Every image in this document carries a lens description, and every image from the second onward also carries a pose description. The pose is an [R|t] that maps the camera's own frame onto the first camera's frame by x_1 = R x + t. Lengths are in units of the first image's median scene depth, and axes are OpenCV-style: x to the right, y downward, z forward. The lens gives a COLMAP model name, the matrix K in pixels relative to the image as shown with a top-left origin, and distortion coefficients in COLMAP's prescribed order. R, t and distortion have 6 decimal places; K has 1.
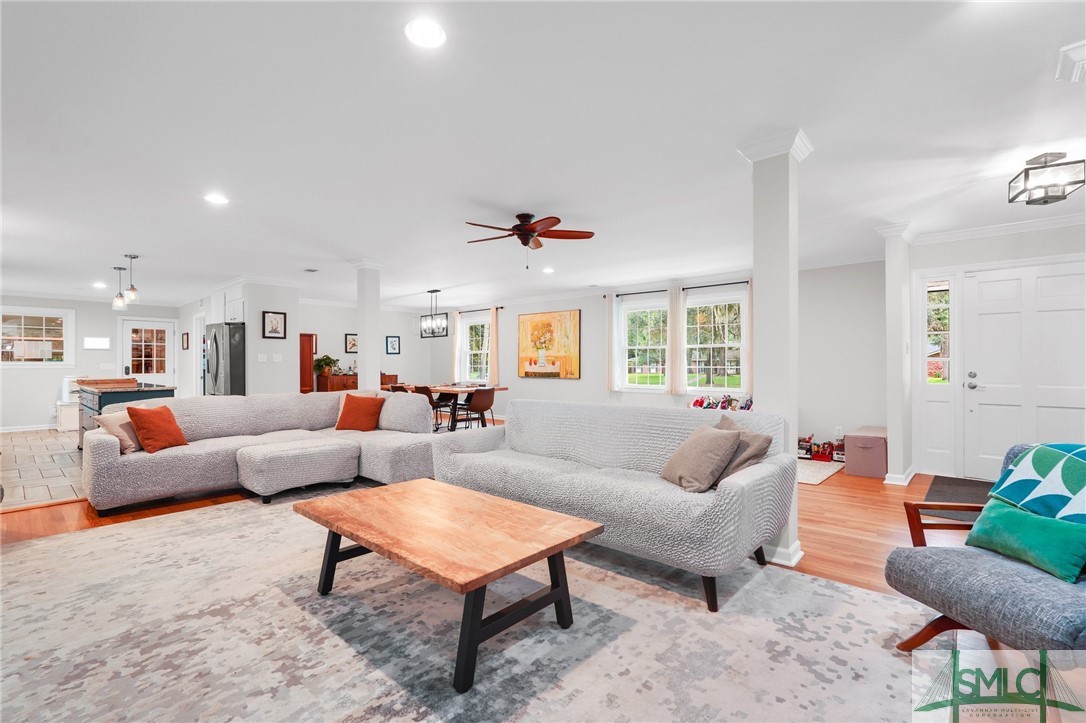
lens RADIAL K [[490.7, 0, 549.6], [0, 490.7, 366.5], [0, 0, 1]] dist [-0.003331, 0.004175]
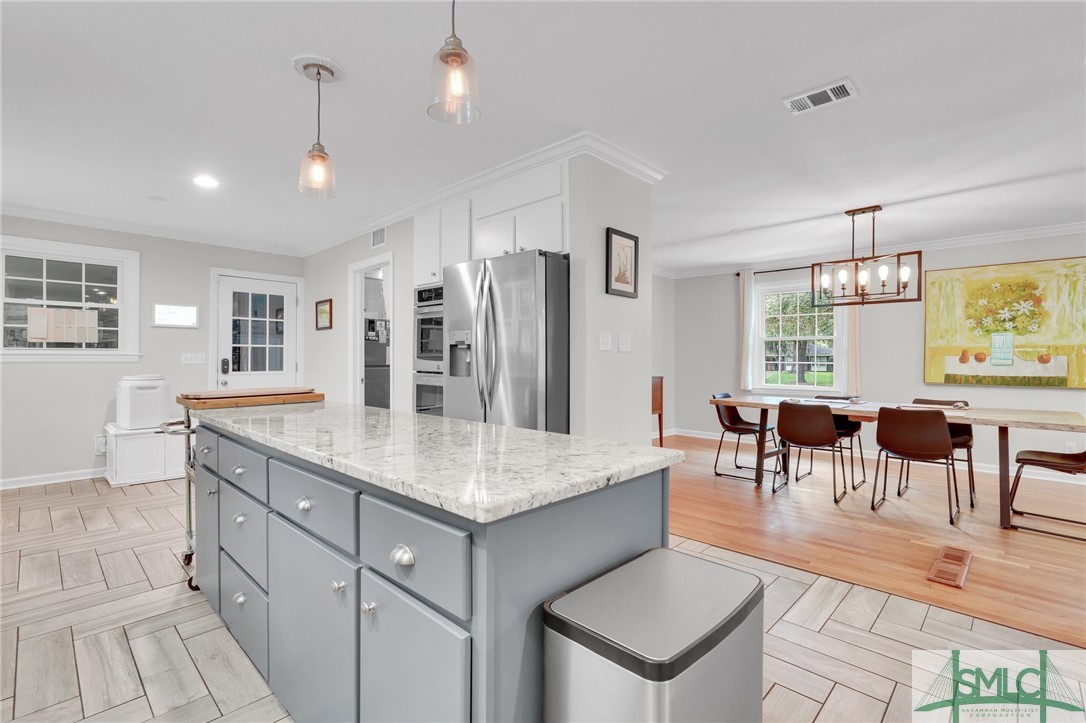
lens RADIAL K [[490.7, 0, 559.7], [0, 490.7, 367.2], [0, 0, 1]] dist [-0.003331, 0.004175]
pose [[0.999737, 0.008308, -0.021360, -0.490129], [-0.008023, 0.999878, 0.013378, -0.001104], [0.021469, -0.013203, 0.999682, 0.468049]]
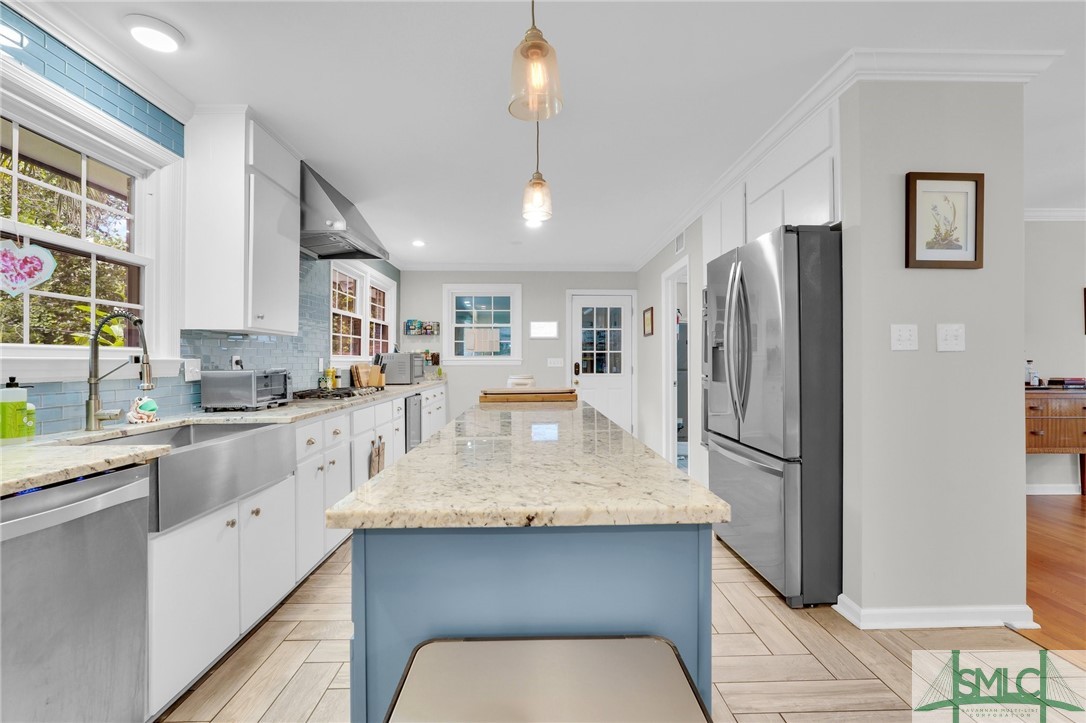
lens RADIAL K [[490.7, 0, 547.2], [0, 490.7, 364.1], [0, 0, 1]] dist [-0.003331, 0.004175]
pose [[0.695114, 0.007798, -0.718857, -0.418211], [-0.005540, 0.999970, 0.005491, -0.002175], [0.718878, 0.000166, 0.695136, 0.519662]]
